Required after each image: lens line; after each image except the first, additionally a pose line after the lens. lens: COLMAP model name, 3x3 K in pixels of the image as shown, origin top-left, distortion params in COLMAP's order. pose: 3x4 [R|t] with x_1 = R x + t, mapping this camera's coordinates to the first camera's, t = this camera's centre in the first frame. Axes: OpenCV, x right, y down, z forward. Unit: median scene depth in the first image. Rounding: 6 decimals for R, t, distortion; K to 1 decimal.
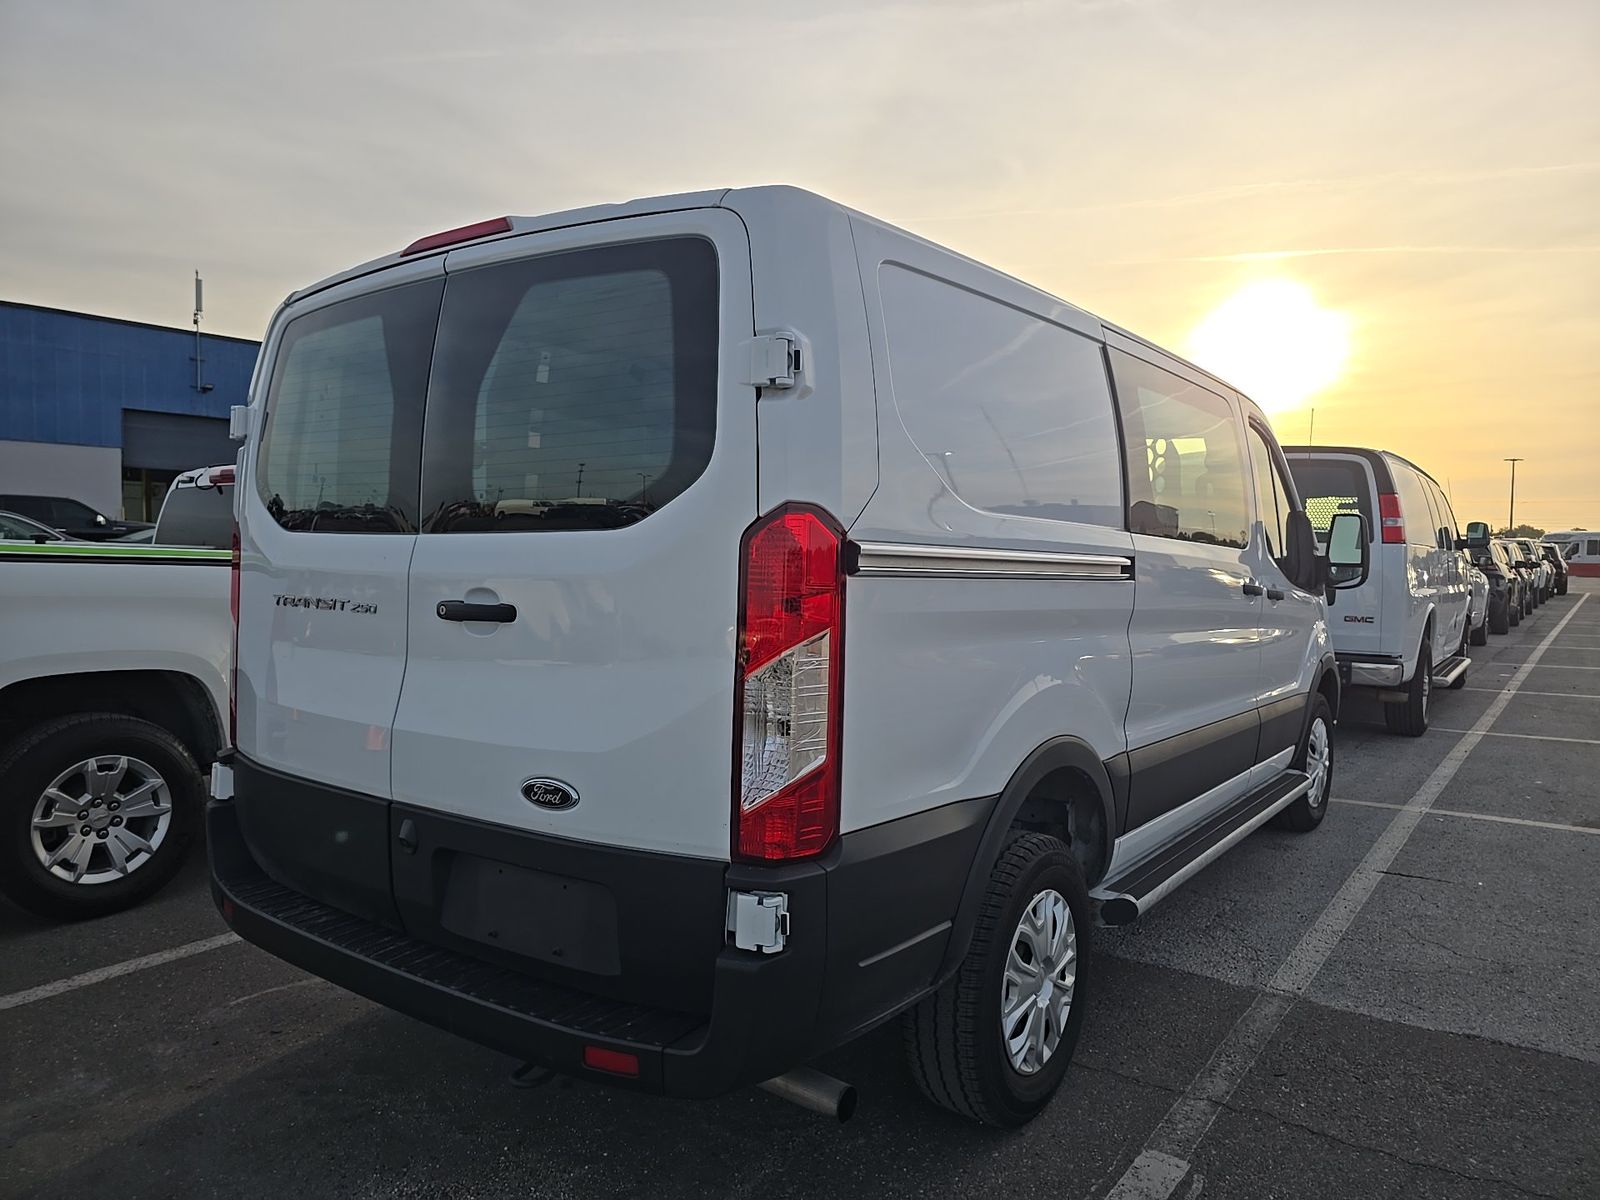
lens RADIAL K [[1073.5, 0, 805.4], [0, 1073.5, 601.5], [0, 0, 1]] dist [0.082155, -0.080659]
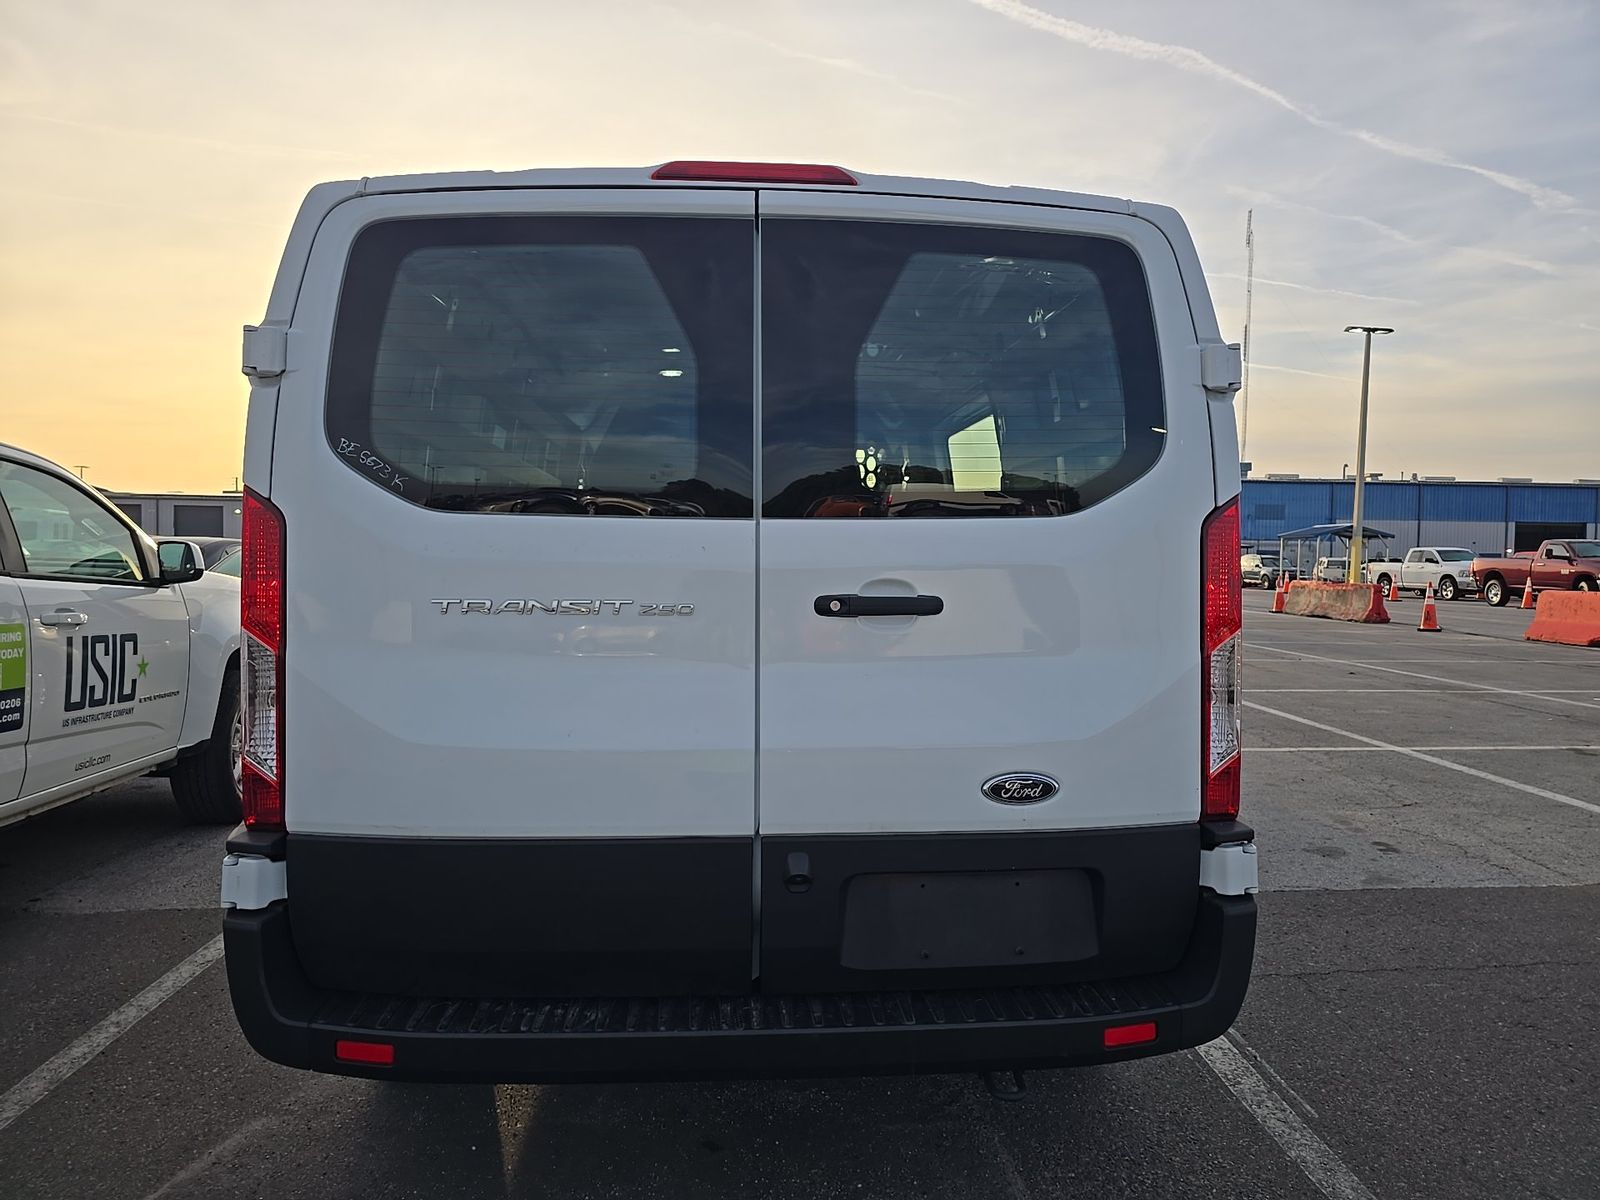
lens RADIAL K [[1079.2, 0, 828.3], [0, 1079.2, 605.0], [0, 0, 1]] dist [0.064526, -0.076615]
pose [[0.765044, -0.032526, 0.643156, -0.904376], [0.033813, 0.999375, 0.010319, -0.002146], [-0.643090, 0.013853, 0.765665, 0.334695]]
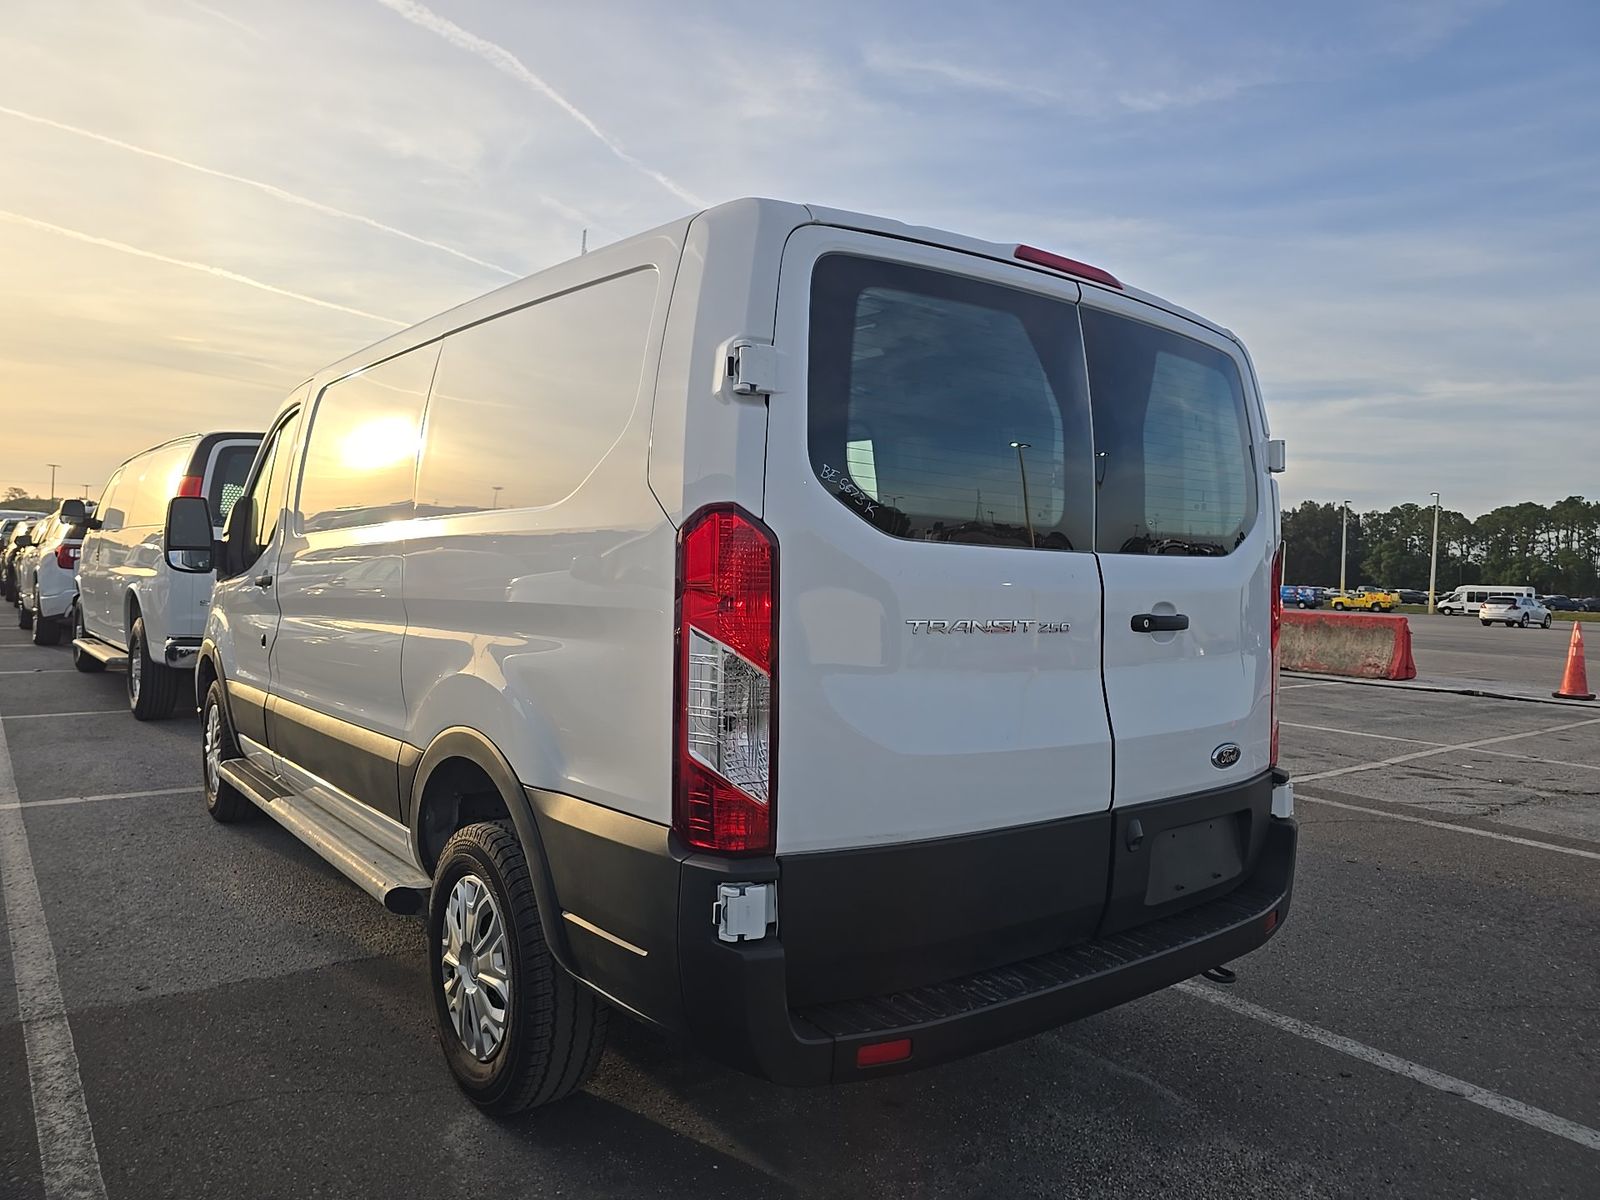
lens RADIAL K [[1073.5, 0, 805.4], [0, 1073.5, 601.5], [0, 0, 1]] dist [0.082155, -0.080659]
pose [[0.260569, -0.033426, 0.964876, -1.508041], [0.015911, 0.999413, 0.030326, -0.054735], [-0.965324, 0.007450, 0.260948, 1.050998]]
